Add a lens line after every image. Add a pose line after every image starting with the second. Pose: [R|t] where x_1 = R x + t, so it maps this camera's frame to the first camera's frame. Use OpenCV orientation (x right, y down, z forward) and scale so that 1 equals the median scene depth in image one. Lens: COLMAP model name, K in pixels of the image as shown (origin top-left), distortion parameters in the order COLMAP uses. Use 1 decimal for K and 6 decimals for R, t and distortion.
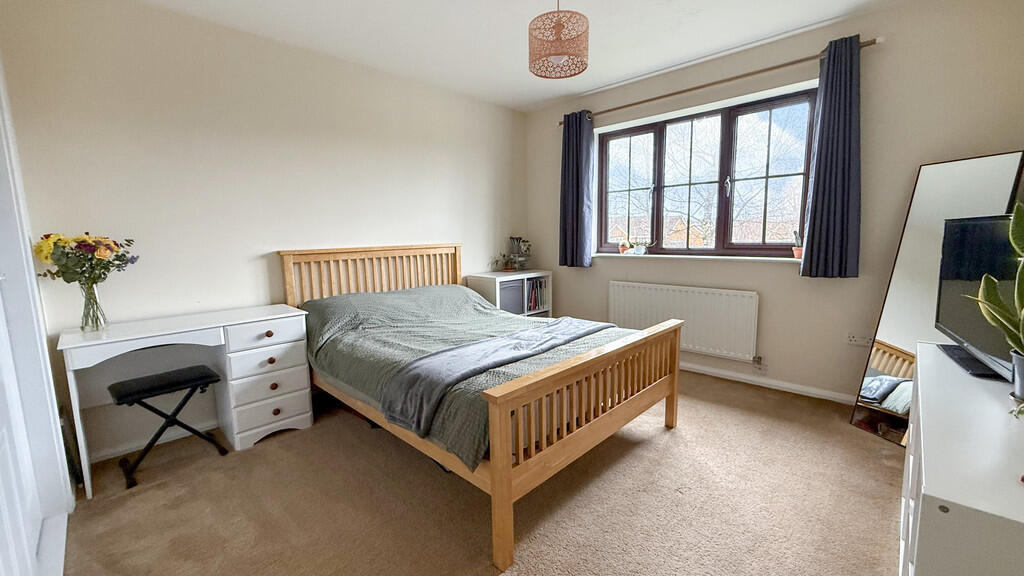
lens RADIAL K [[408.4, 0, 516.4], [0, 408.4, 291.2], [0, 0, 1]] dist [0.000074, 0.000069]
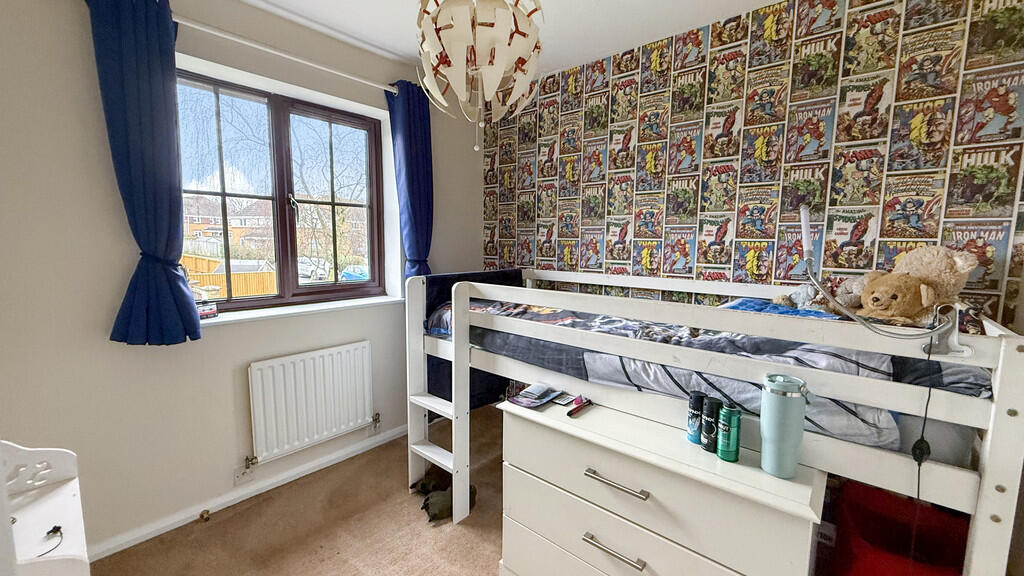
lens RADIAL K [[408.4, 0, 516.4], [0, 408.4, 291.2], [0, 0, 1]] dist [0.000074, 0.000069]
pose [[-0.061925, -0.093492, 0.993692, -0.241791], [0.141620, 0.984707, 0.101472, -0.128784], [-0.987982, 0.147010, -0.047738, 0.669291]]
